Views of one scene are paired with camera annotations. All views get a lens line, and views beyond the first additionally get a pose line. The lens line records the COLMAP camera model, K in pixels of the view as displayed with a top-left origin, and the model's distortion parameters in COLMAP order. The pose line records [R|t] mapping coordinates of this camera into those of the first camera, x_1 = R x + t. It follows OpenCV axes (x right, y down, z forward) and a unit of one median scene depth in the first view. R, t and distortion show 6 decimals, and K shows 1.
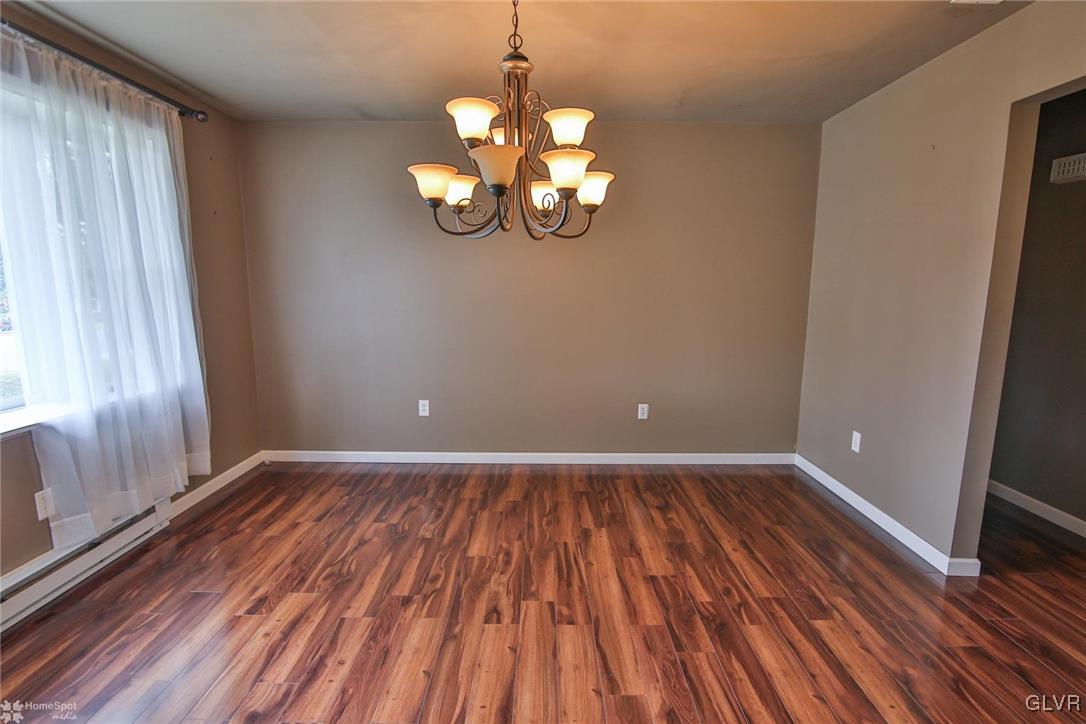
lens RADIAL K [[537.4, 0, 540.9], [0, 537.4, 361.6], [0, 0, 1]] dist [-0.017242, 0.000437]
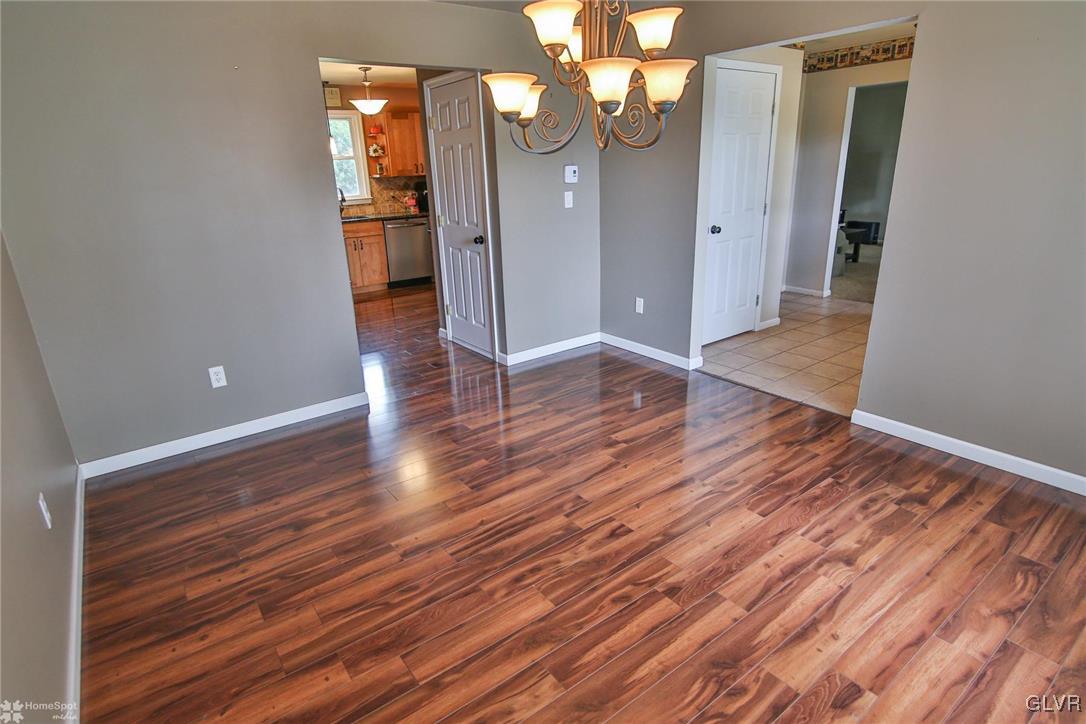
lens RADIAL K [[558.0, 0, 552.9], [0, 558.0, 371.7], [0, 0, 1]] dist [-0.019315, 0.000281]
pose [[-0.606709, -0.263968, 0.749817, -0.714304], [0.144515, 0.890911, 0.430572, -0.276181], [-0.781678, 0.369592, -0.502376, 1.479575]]
